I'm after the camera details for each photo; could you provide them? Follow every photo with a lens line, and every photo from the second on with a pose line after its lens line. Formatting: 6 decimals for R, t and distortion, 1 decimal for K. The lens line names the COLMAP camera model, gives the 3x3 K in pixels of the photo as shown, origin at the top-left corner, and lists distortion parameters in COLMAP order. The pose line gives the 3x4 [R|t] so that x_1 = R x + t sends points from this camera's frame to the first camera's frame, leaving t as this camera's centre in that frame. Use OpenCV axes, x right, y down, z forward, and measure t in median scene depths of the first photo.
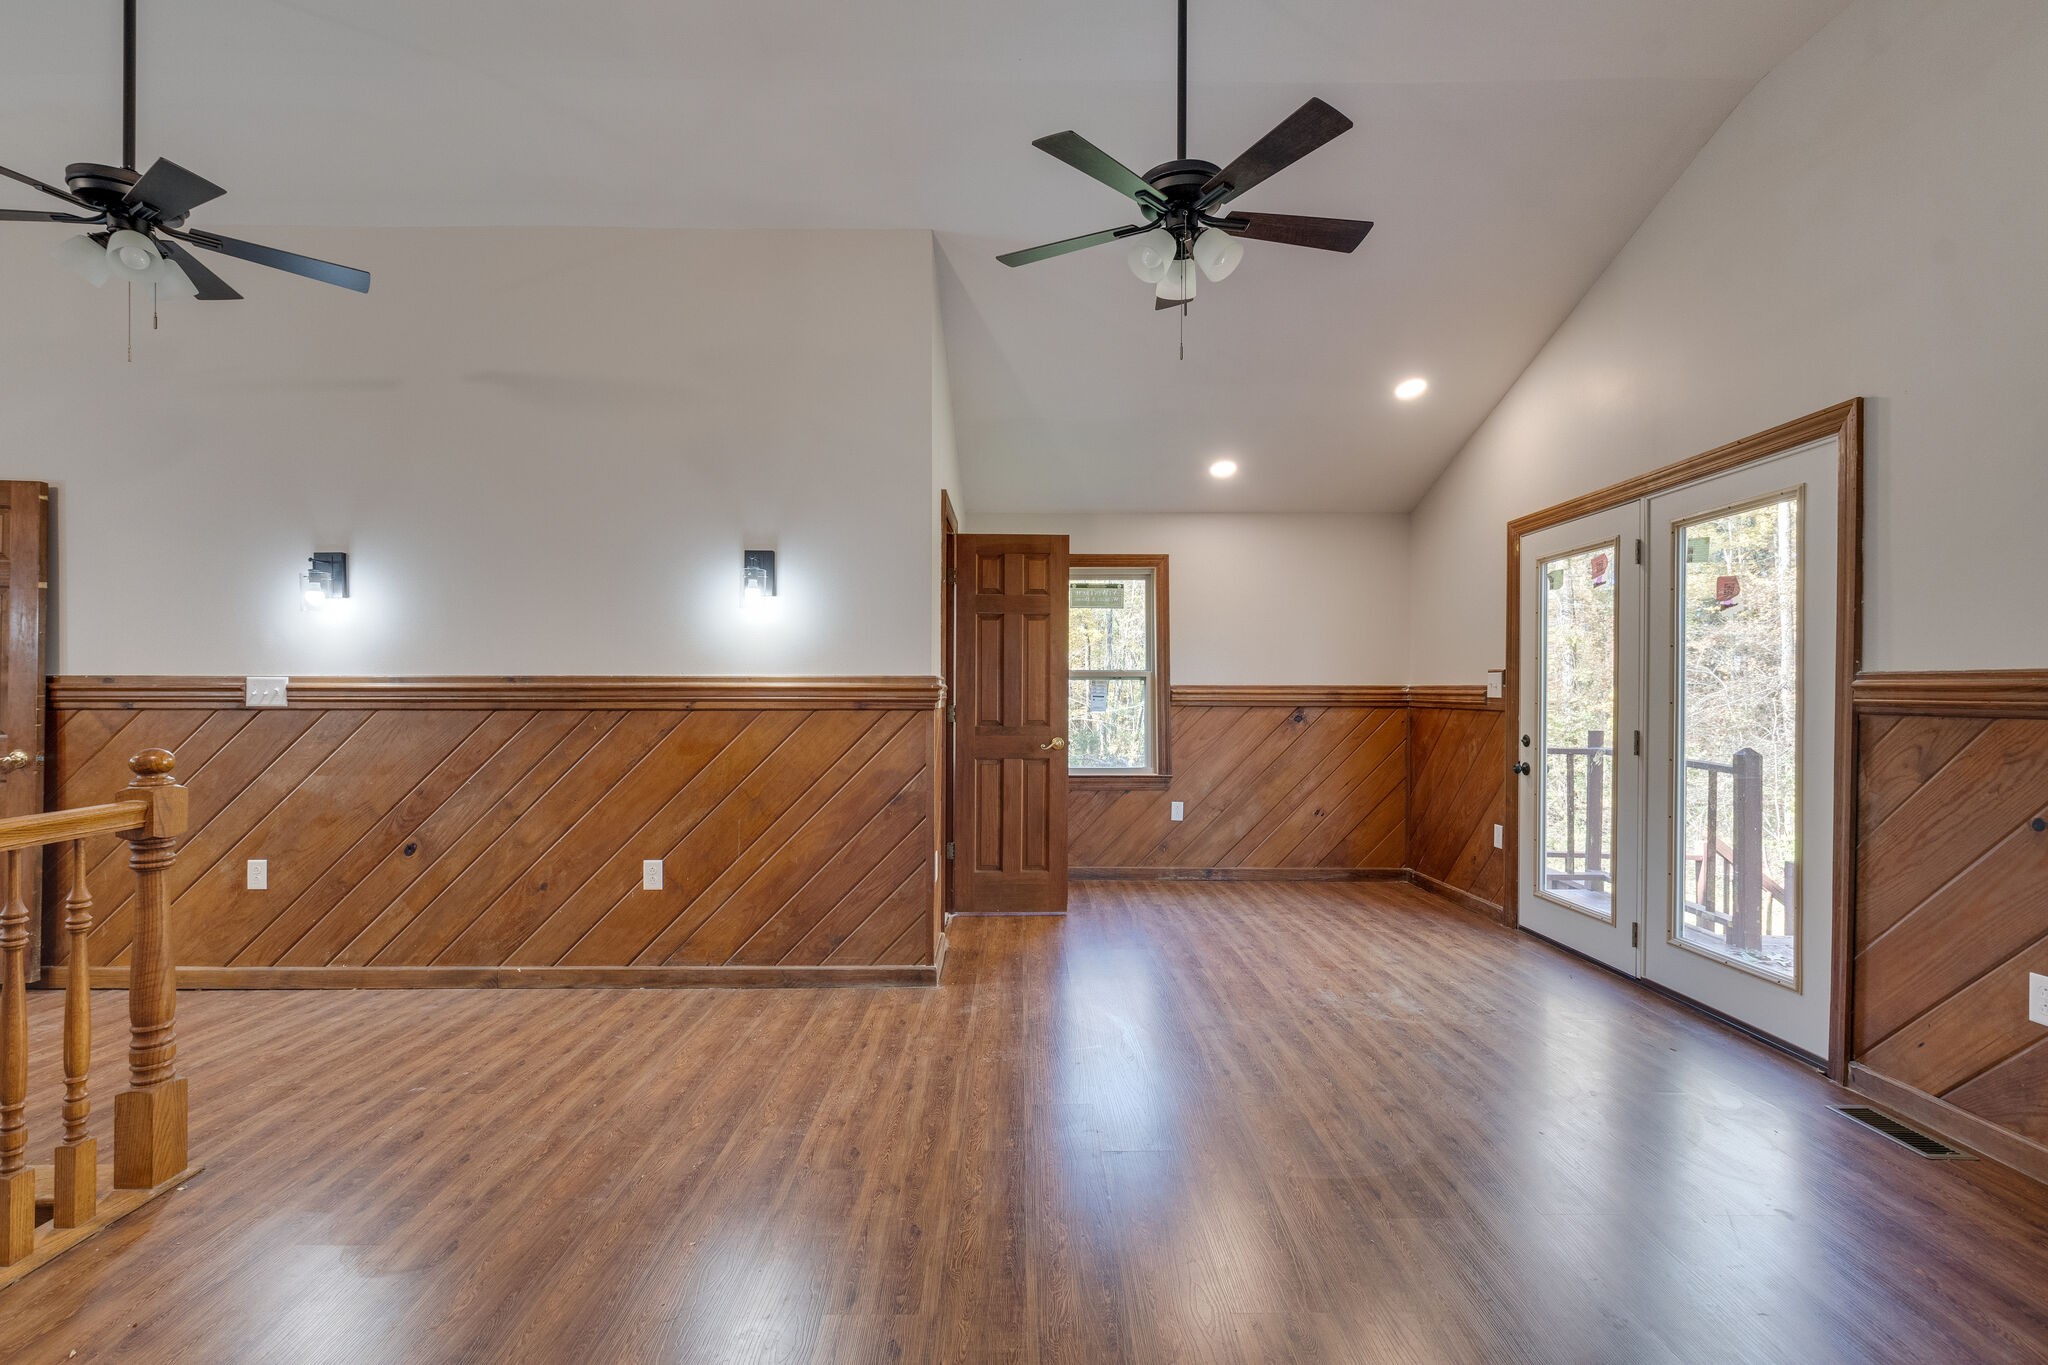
lens RADIAL K [[913.0, 0, 1016.5], [0, 913.0, 691.1], [0, 0, 1]] dist [0.000826, -0.000177]
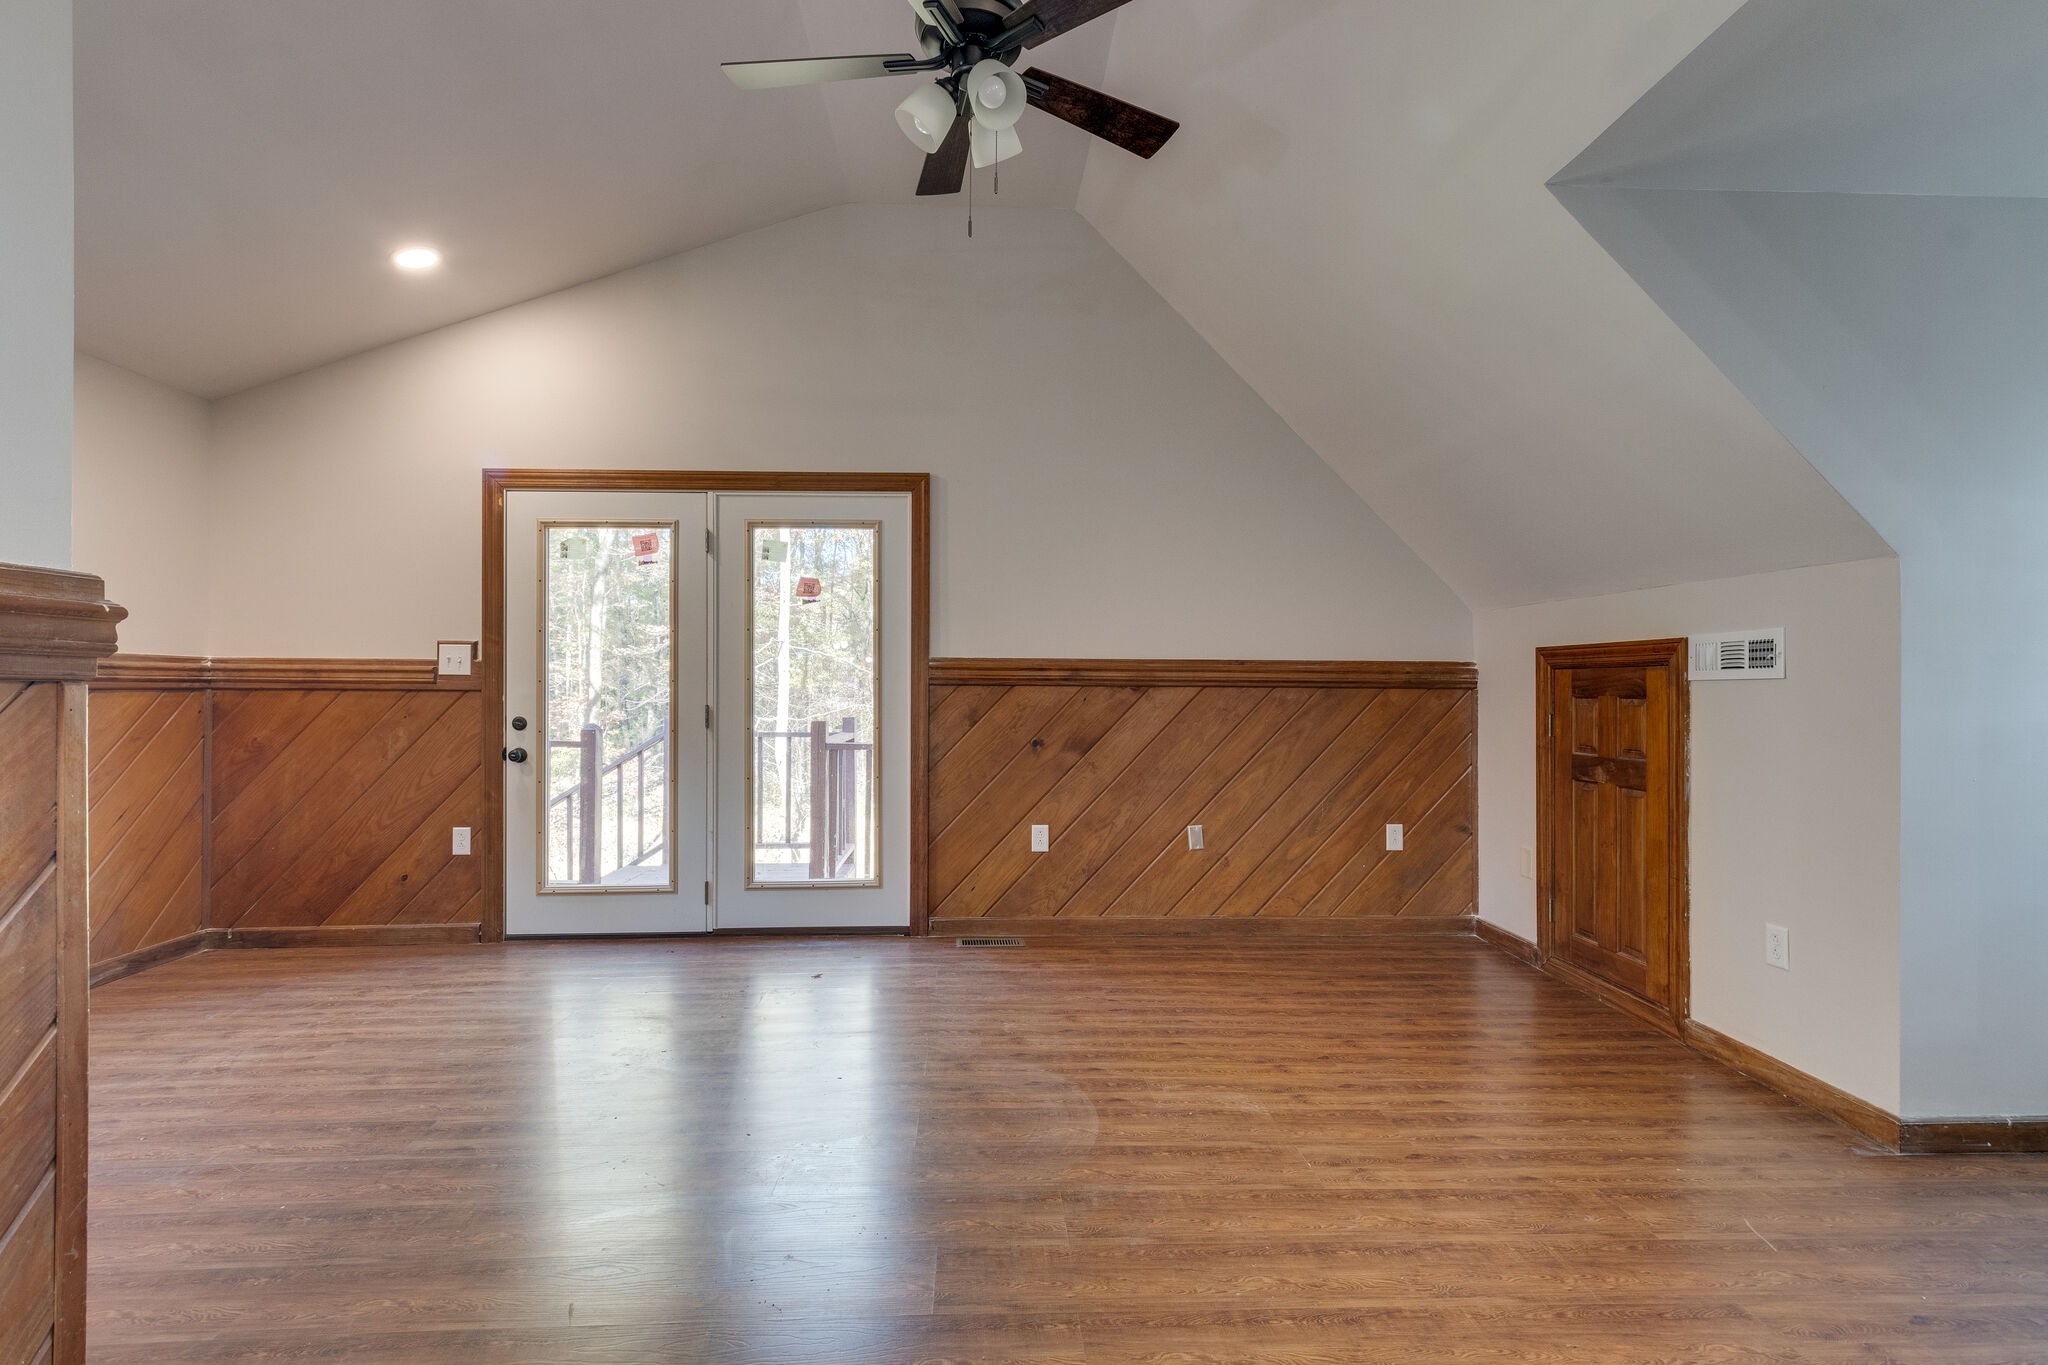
lens RADIAL K [[913.0, 0, 1016.5], [0, 913.0, 691.1], [0, 0, 1]] dist [0.000826, -0.000177]
pose [[-0.047816, 0.001145, 0.998856, -0.411802], [-0.004056, 0.999991, -0.001340, 0.026142], [-0.998848, -0.004115, -0.047811, 0.661707]]
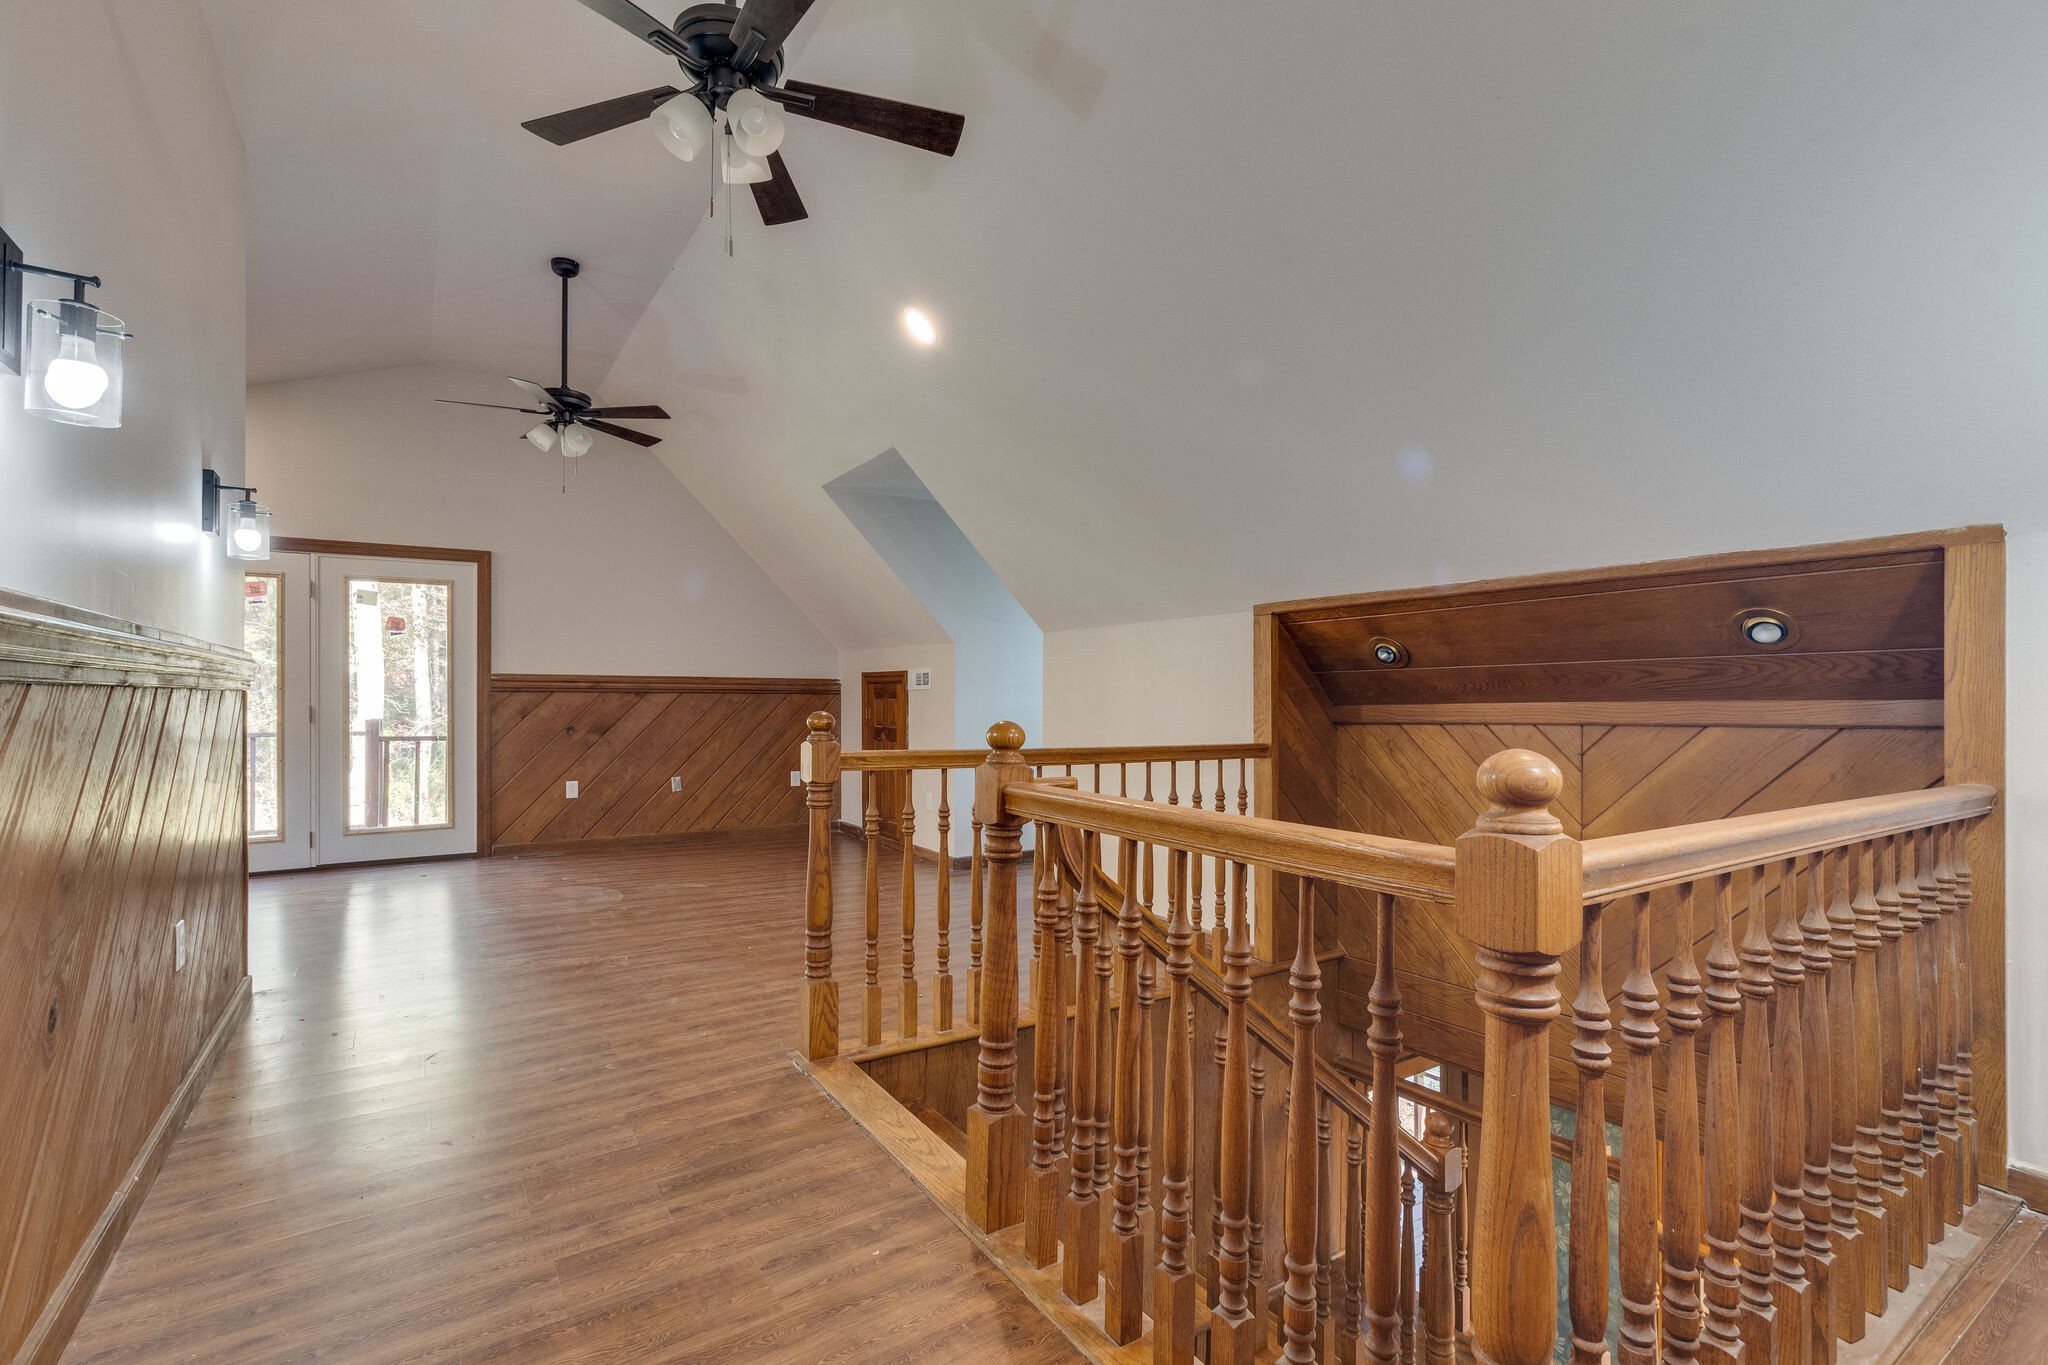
lens RADIAL K [[913.0, 0, 1016.5], [0, 913.0, 691.1], [0, 0, 1]] dist [0.000826, -0.000177]
pose [[-0.550549, 0.007815, 0.834766, -1.198273], [-0.000430, 0.999953, -0.009645, 0.032253], [-0.834803, -0.005669, -0.550520, 0.825996]]
